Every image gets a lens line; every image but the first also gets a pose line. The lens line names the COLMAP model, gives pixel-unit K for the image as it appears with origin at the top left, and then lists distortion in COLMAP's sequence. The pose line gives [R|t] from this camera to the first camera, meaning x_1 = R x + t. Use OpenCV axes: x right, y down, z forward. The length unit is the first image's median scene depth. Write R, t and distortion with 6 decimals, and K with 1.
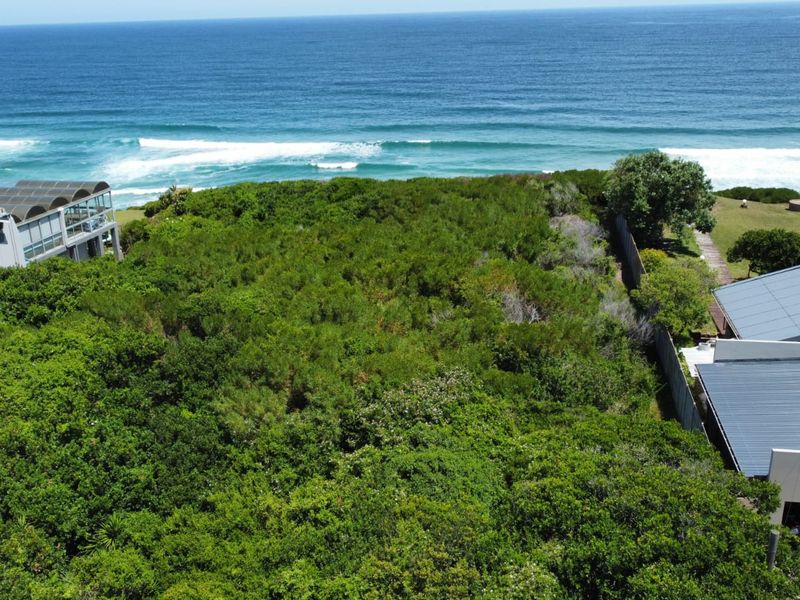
lens RADIAL K [[810.4, 0, 402.9], [0, 810.4, 297.1], [0, 0, 1]] dist [0.000543, 0.000000]
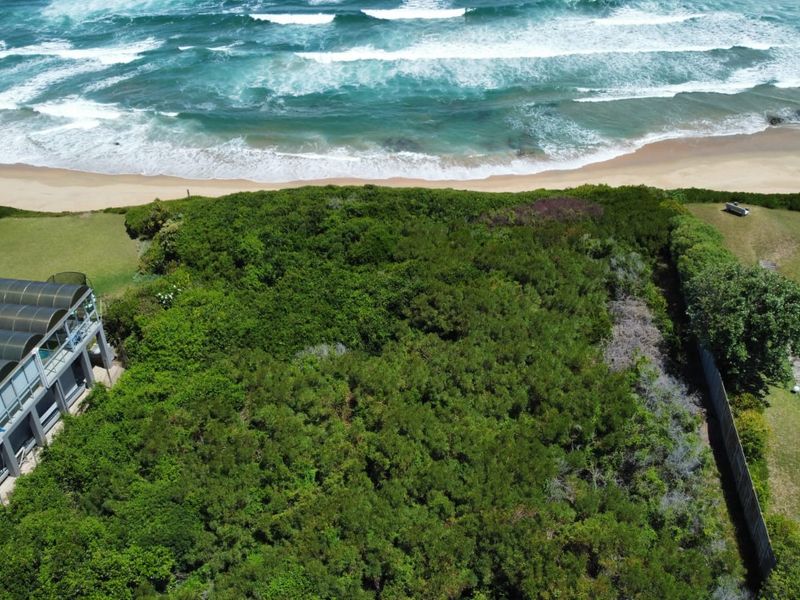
lens RADIAL K [[810.4, 0, 399.4], [0, 810.4, 298.8], [0, 0, 1]] dist [0.000543, 0.000000]
pose [[0.999771, -0.010412, 0.018673, -0.073478], [0.005645, 0.970961, 0.239170, -0.392843], [-0.020621, -0.239010, 0.970798, 0.225676]]
